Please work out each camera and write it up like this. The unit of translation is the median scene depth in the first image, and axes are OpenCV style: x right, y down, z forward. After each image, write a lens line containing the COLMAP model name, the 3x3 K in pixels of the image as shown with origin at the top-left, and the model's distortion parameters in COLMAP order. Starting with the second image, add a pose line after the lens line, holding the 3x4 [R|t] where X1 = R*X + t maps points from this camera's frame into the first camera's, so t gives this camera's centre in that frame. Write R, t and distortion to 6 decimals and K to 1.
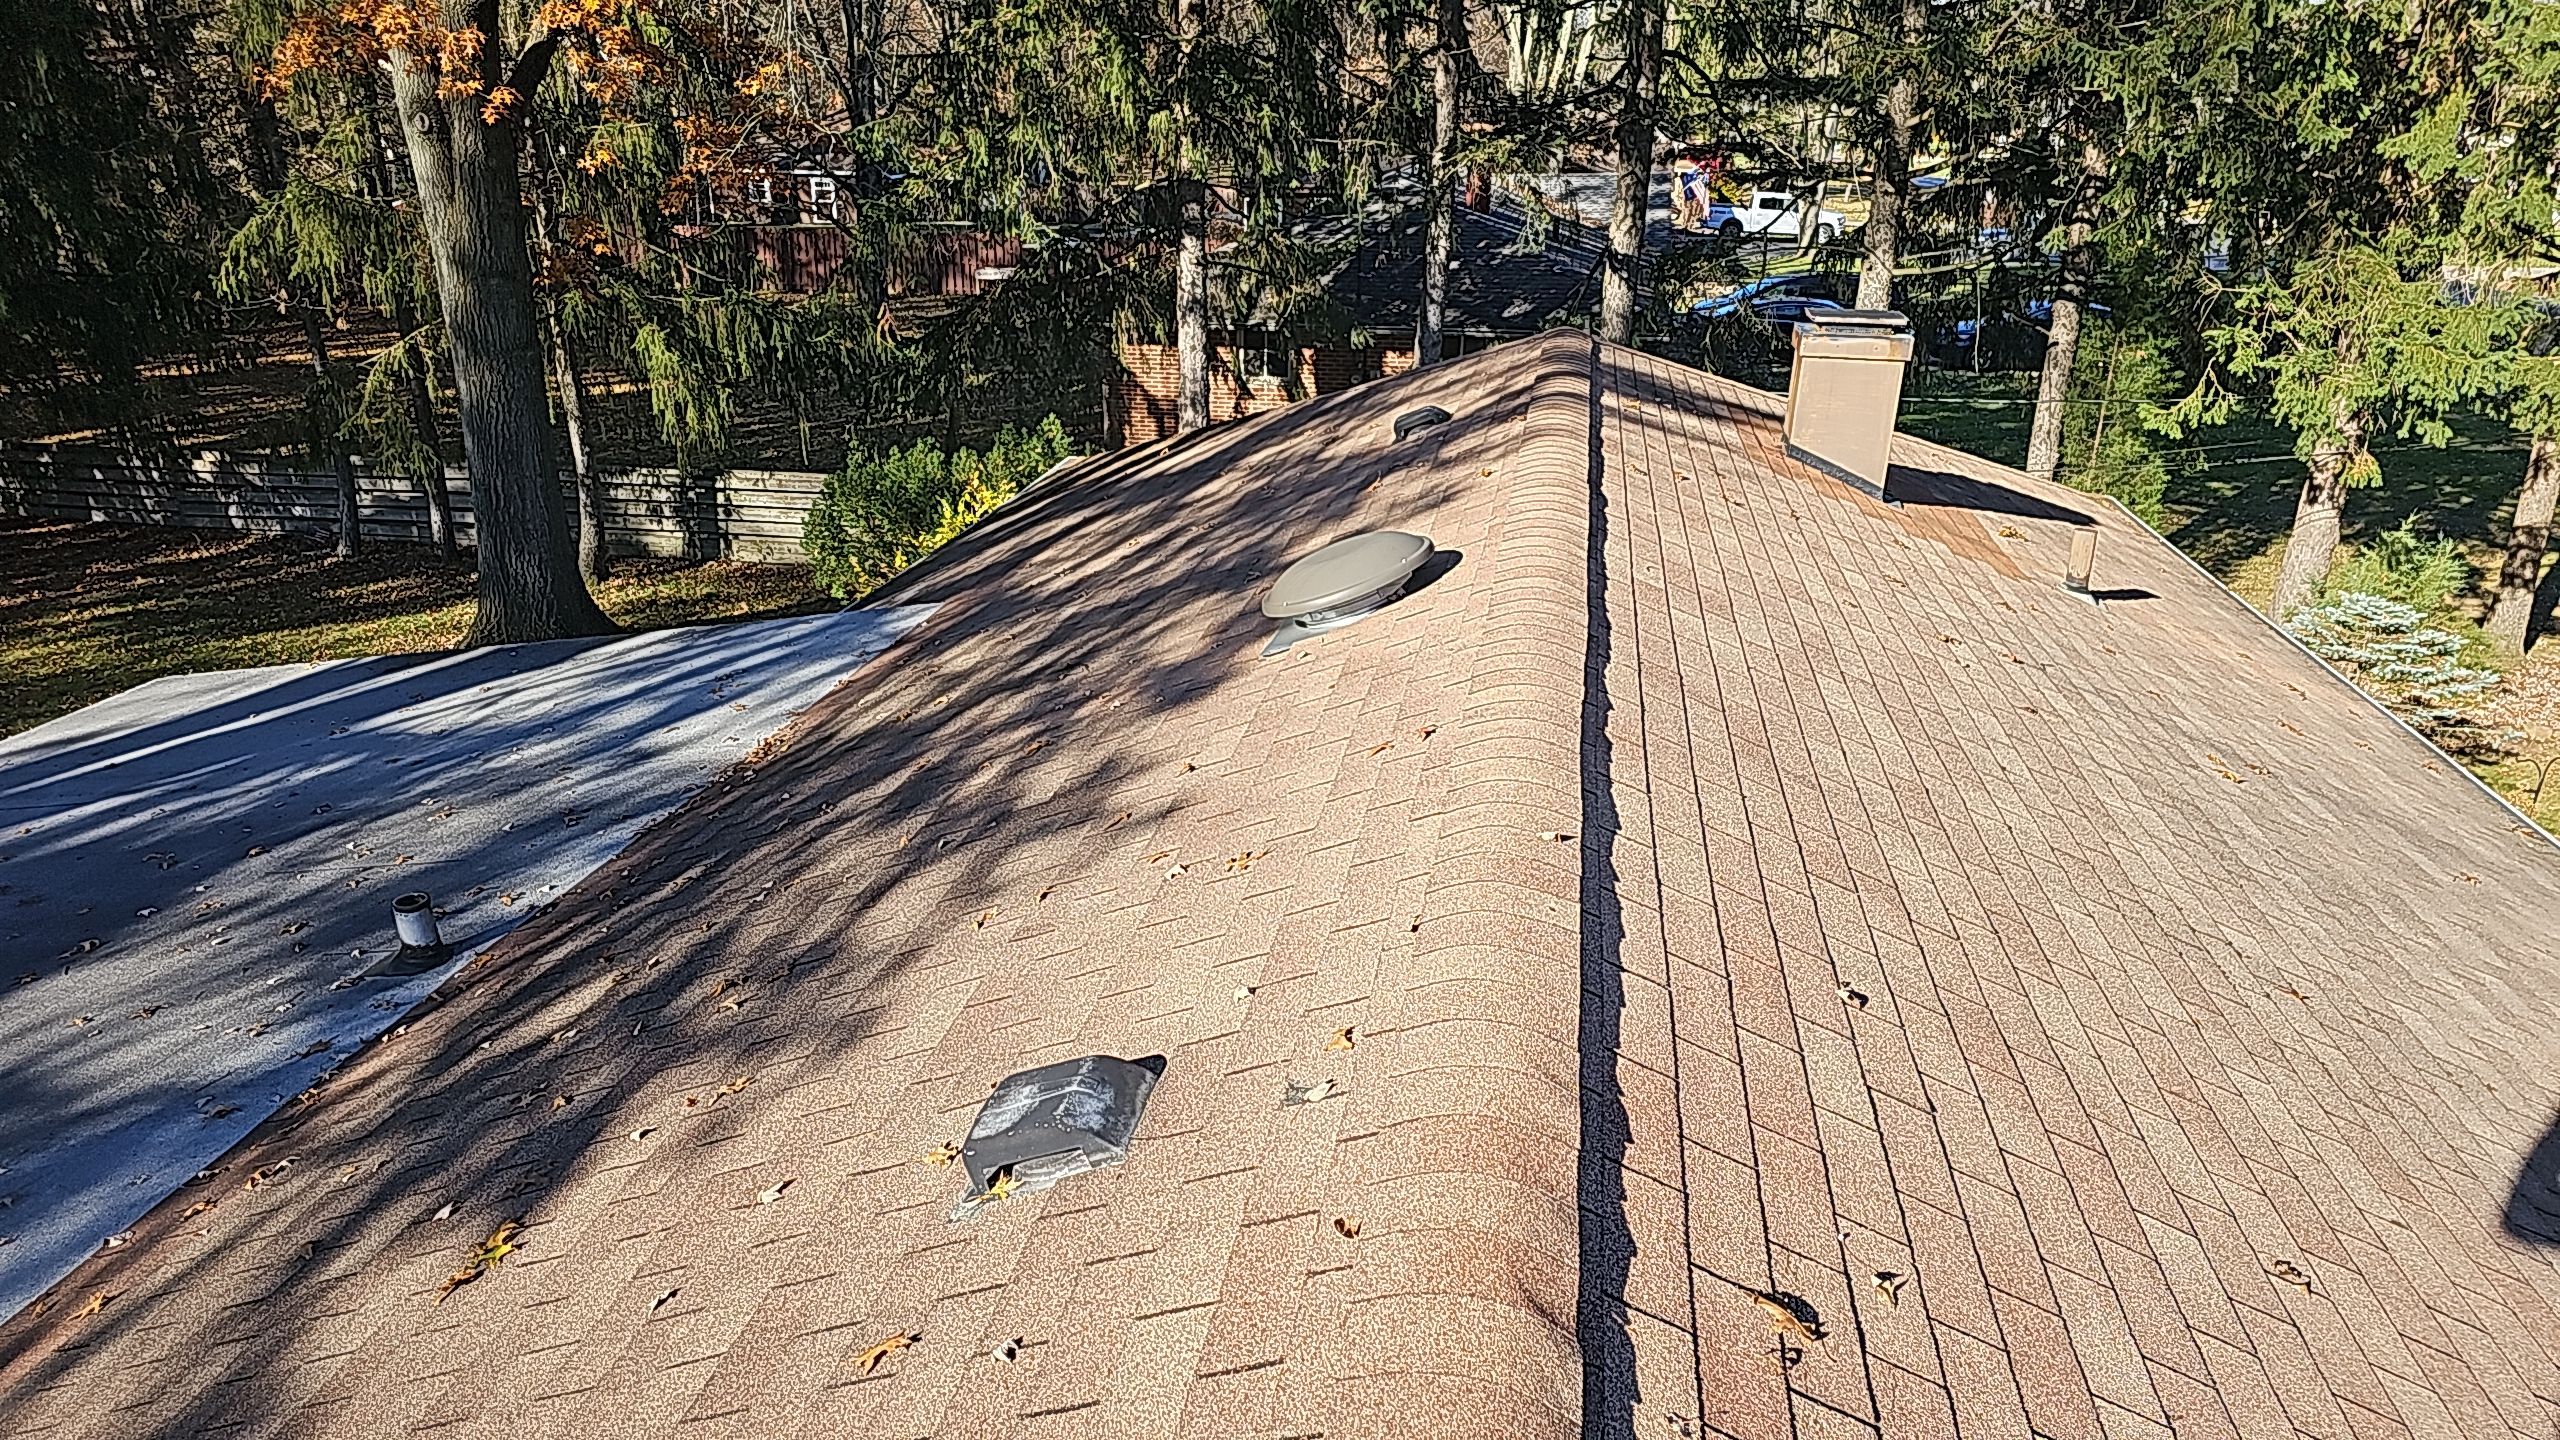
lens RADIAL K [[1028.5, 0, 1279.9], [0, 1028.5, 654.5], [0, 0, 1]] dist [0.007948, -0.000049]
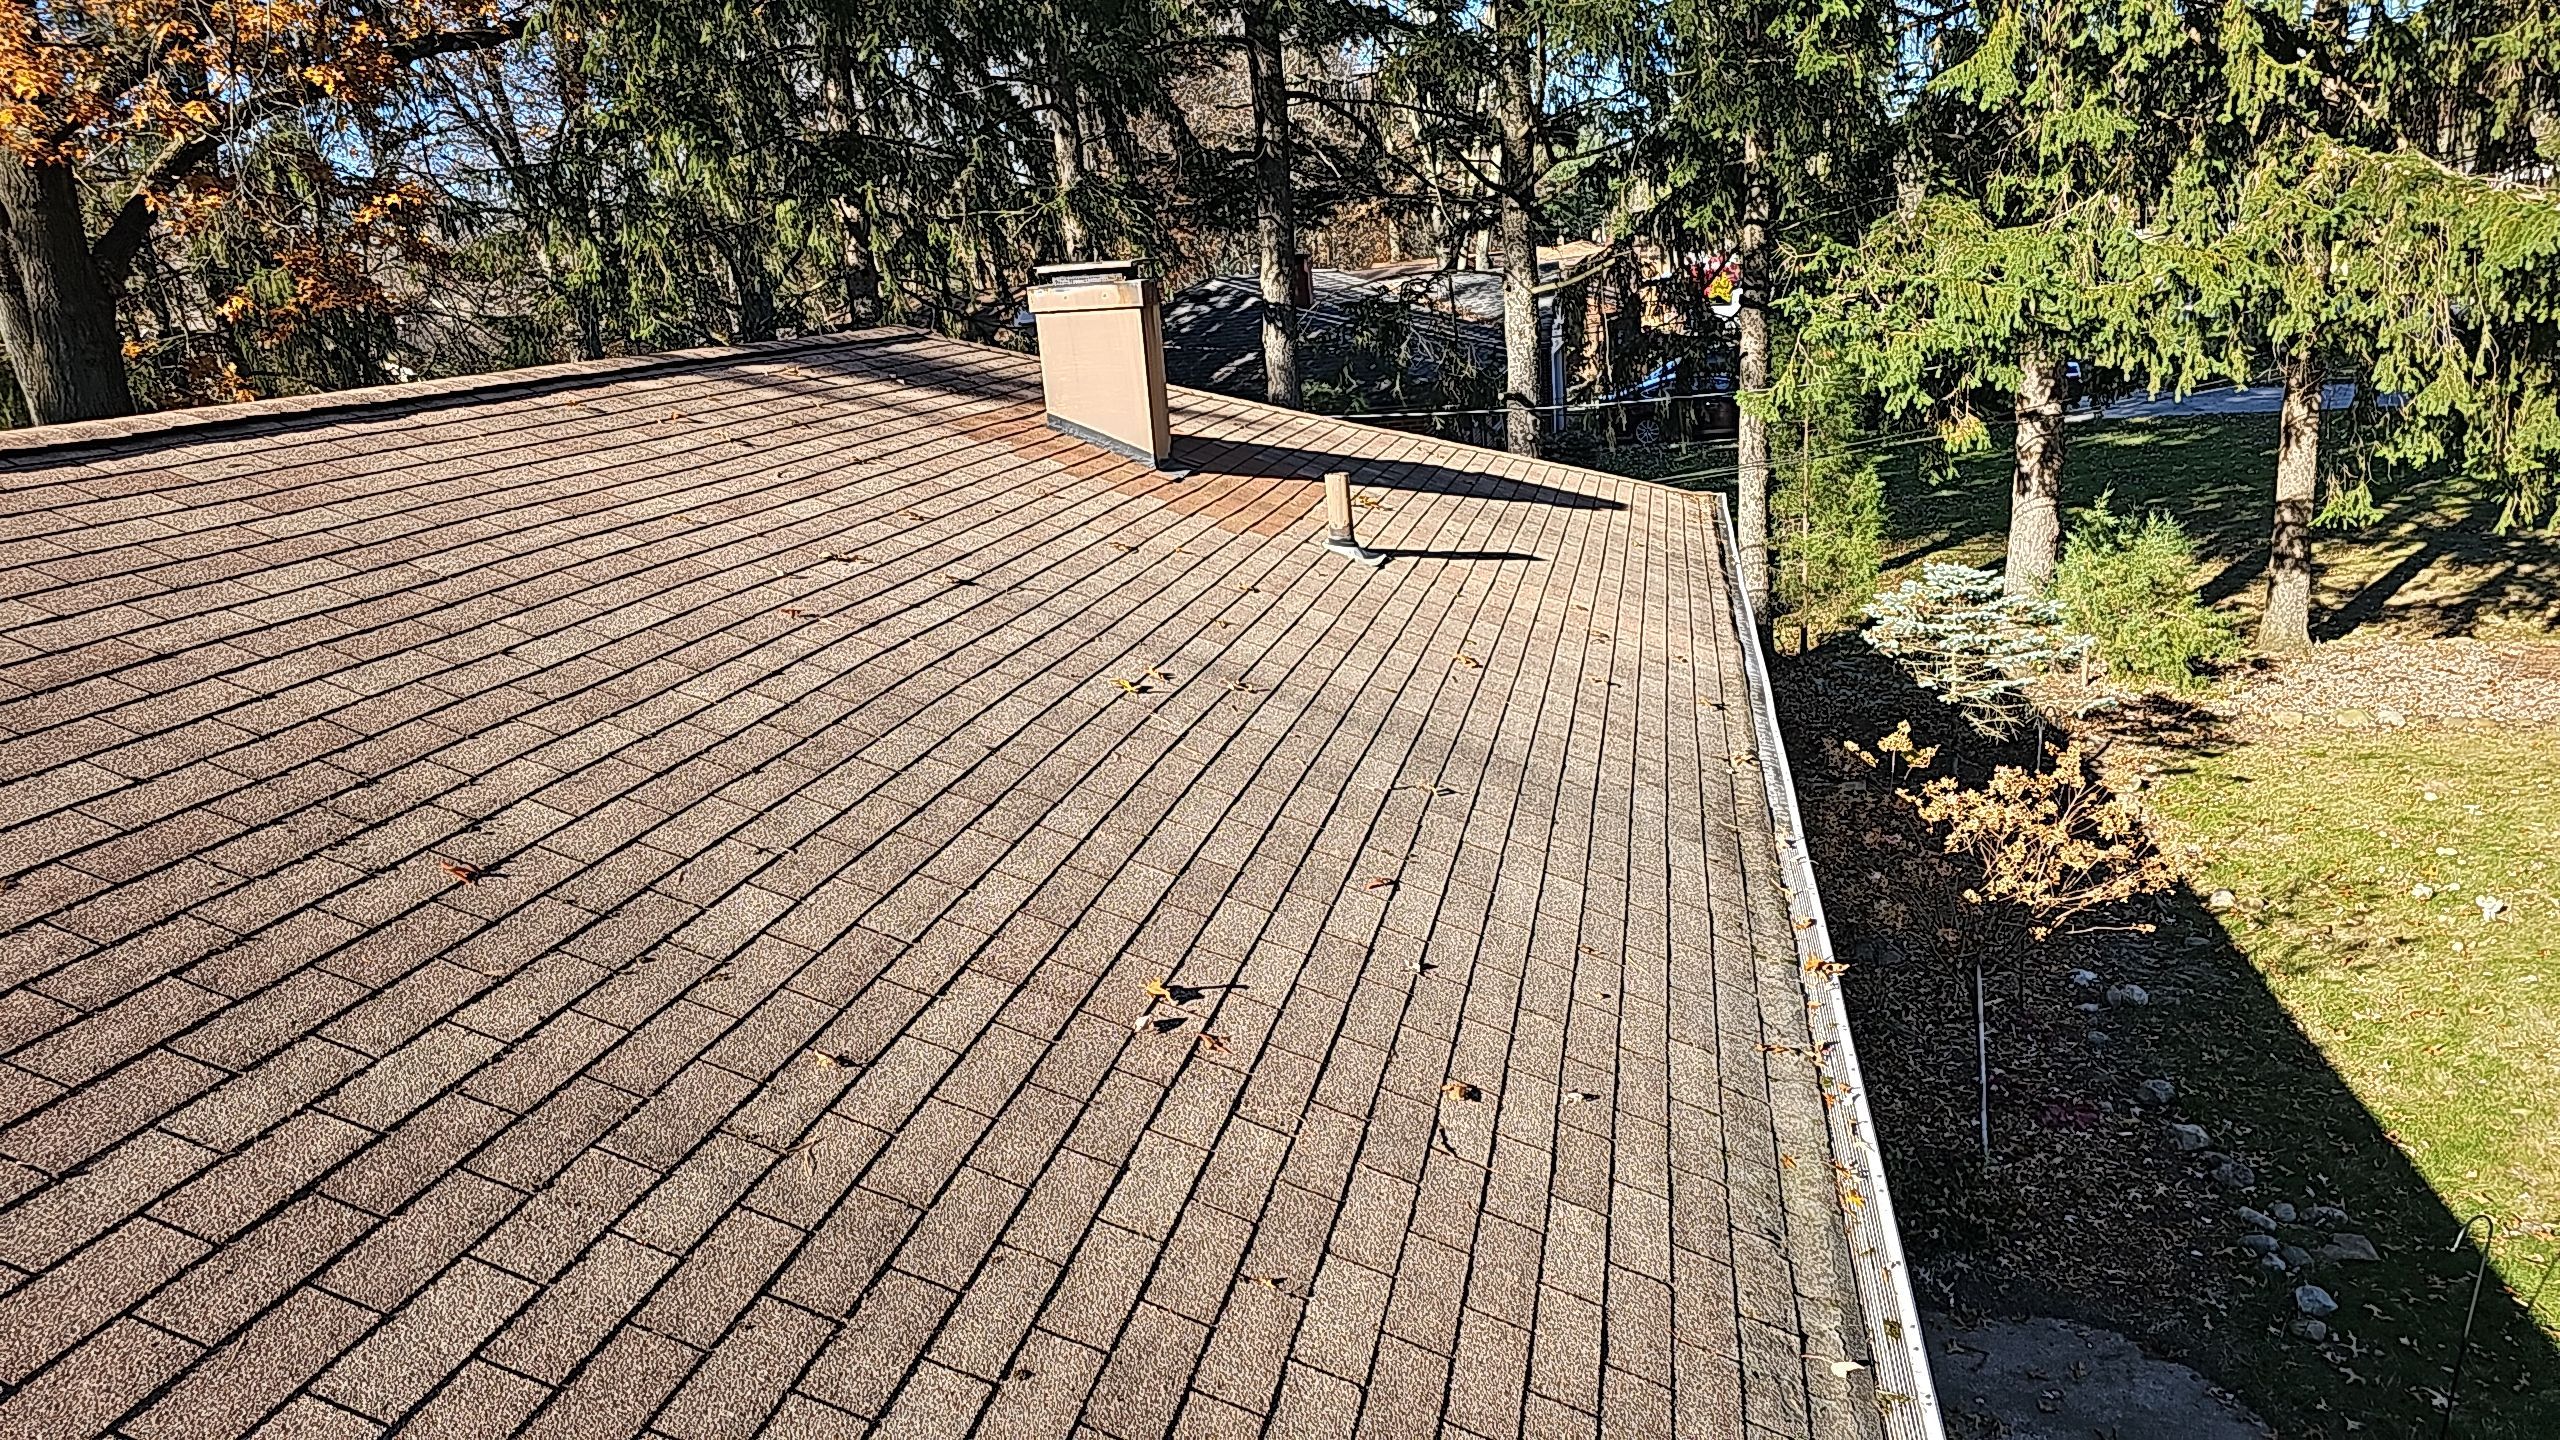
lens RADIAL K [[1033.7, 0, 1280.0], [0, 1033.7, 720.0], [0, 0, 1]] dist [0.012628, -0.000070]
pose [[0.996217, -0.081017, -0.031420, 0.361856], [0.078581, 0.994285, -0.072263, 0.067294], [0.037095, 0.069521, 0.996891, 0.080846]]
